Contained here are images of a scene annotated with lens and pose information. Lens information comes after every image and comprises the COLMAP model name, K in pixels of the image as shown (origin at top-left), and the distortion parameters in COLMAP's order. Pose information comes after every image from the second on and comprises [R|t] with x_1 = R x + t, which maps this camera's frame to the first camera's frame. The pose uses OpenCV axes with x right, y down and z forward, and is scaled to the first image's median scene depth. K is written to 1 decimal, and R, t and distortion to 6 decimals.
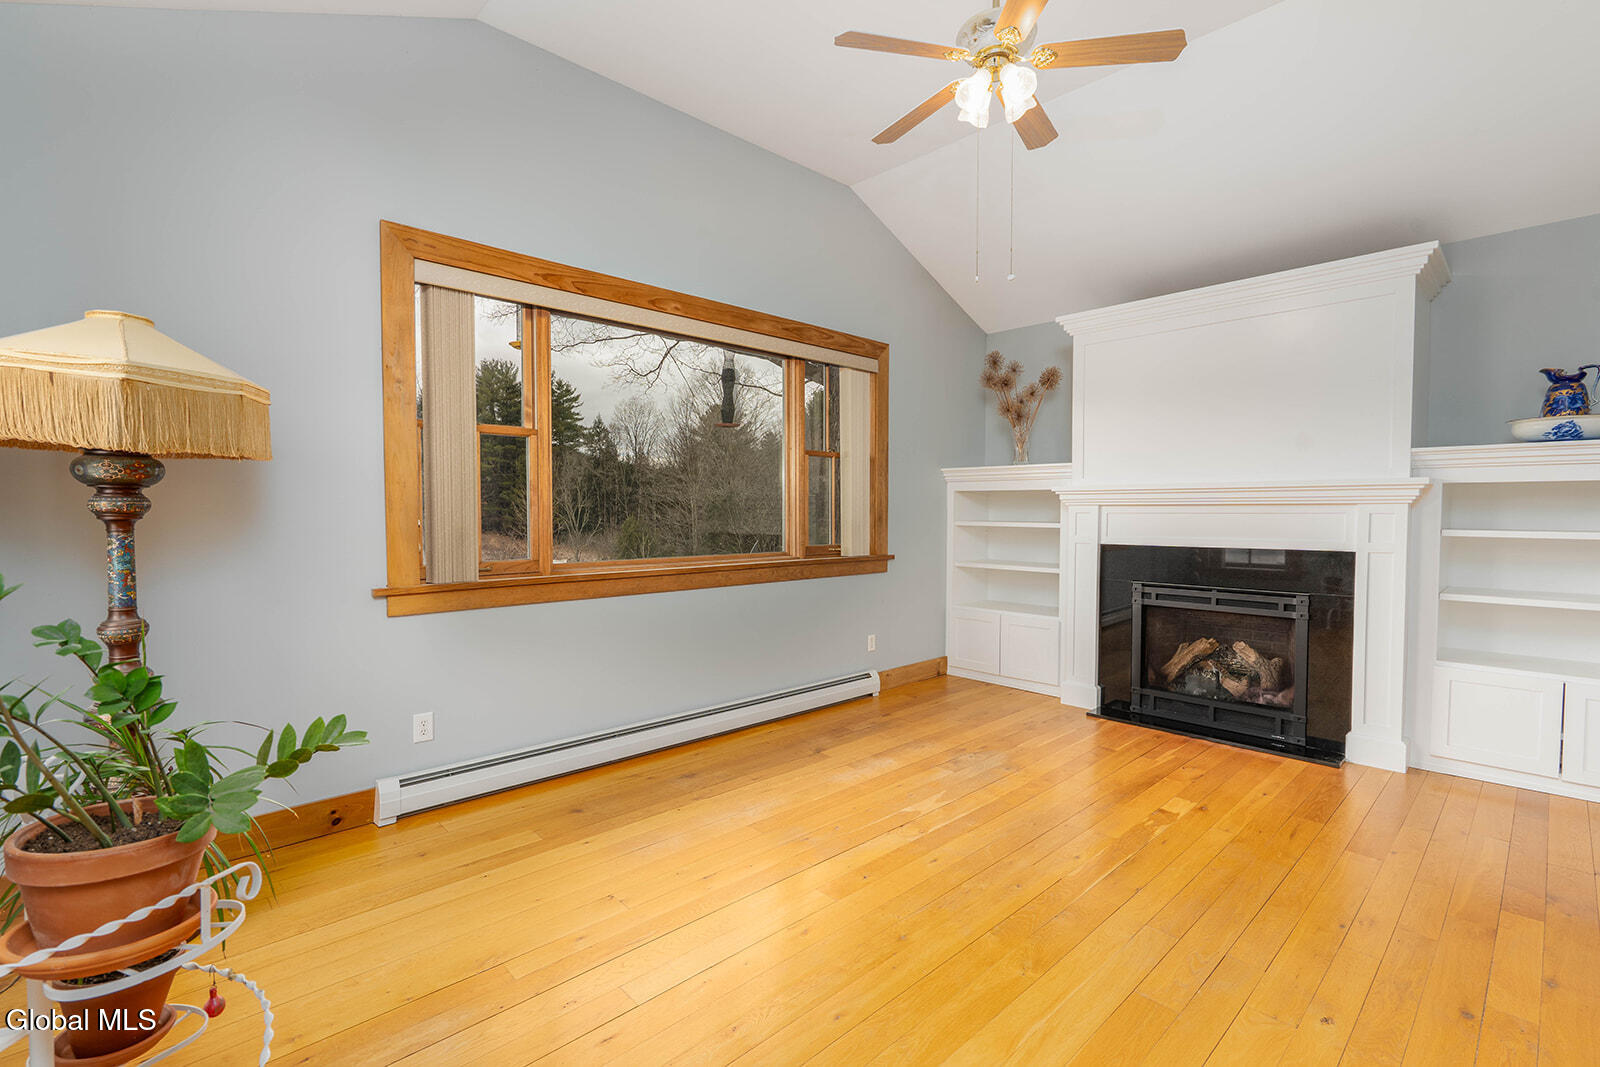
lens RADIAL K [[733.0, 0, 800.0], [0, 733.0, 533.5], [0, 0, 1]] dist [-0.000774, 0.000008]
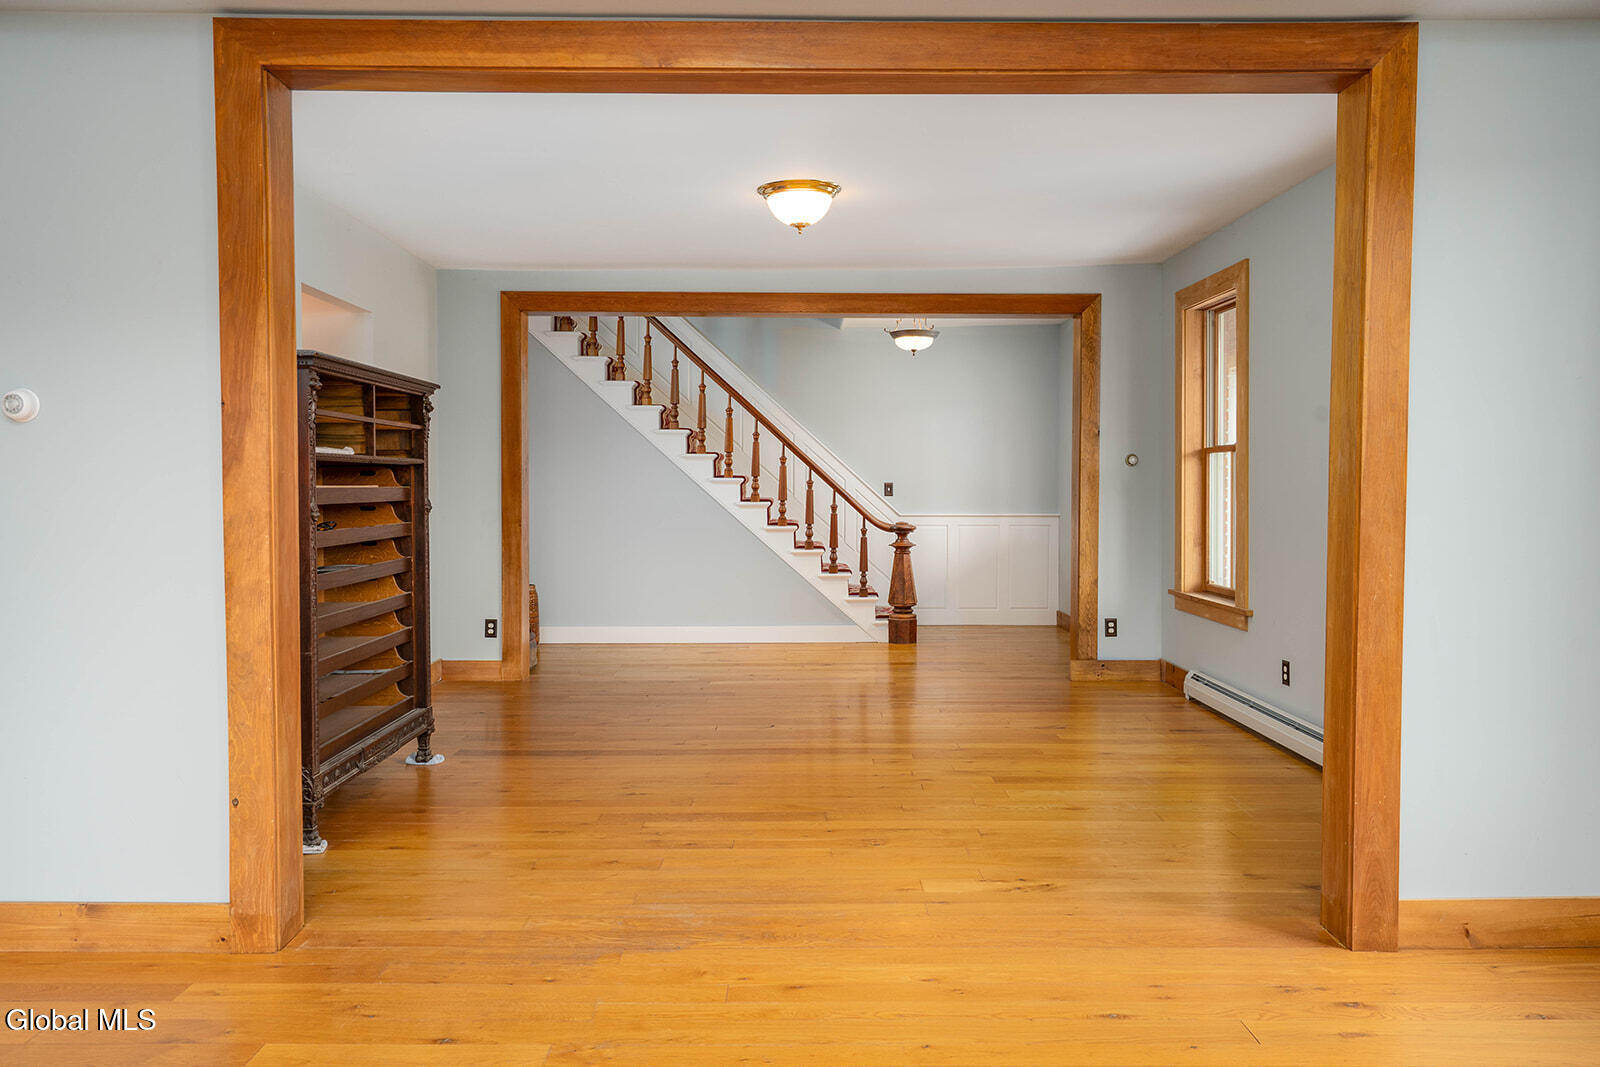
lens RADIAL K [[1148.6, 0, 797.0], [0, 1148.6, 518.9], [0, 0, 1]] dist [0.002361, 0.002267]
pose [[-0.717839, -0.026789, 0.695693, -0.093496], [0.014056, 0.998498, 0.052952, -0.029505], [-0.696067, 0.047789, -0.716385, 0.822331]]
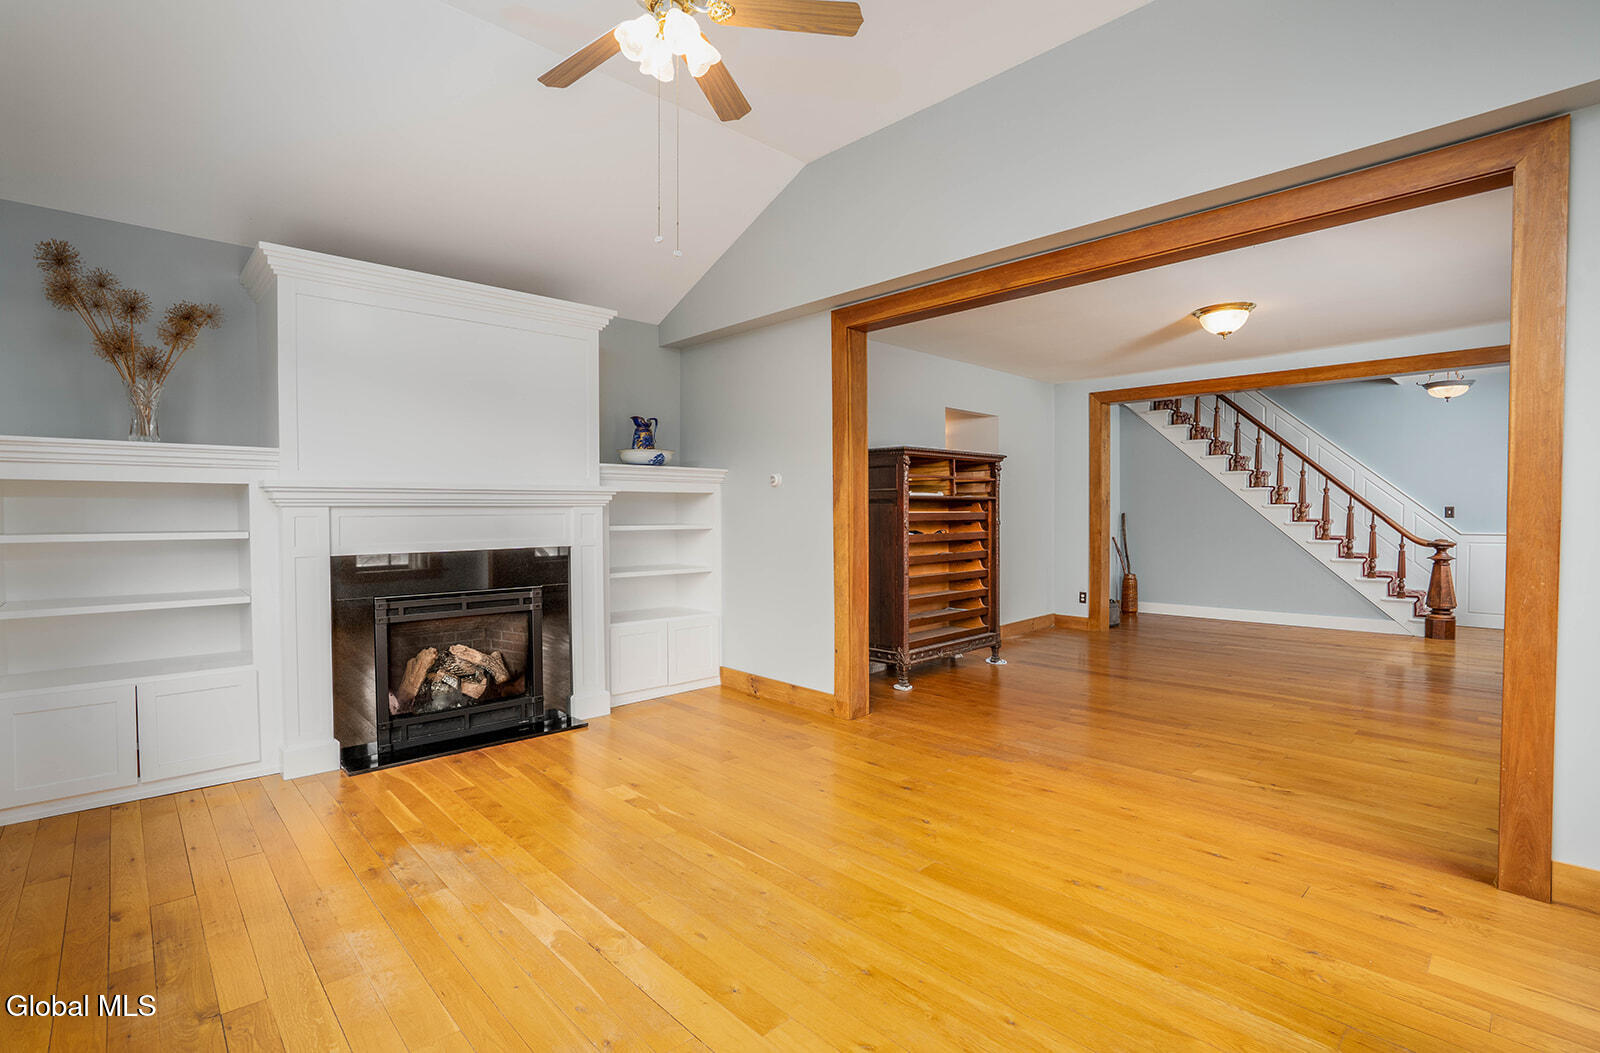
lens RADIAL K [[741.1, 0, 800.0], [0, 741.1, 526.5], [0, 0, 1]] dist [-0.020254, 0.001085]
pose [[0.005100, -0.025783, 0.999655, -0.428747], [0.032029, 0.999159, 0.025607, -0.024594], [-0.999474, 0.031887, 0.005921, 0.577881]]
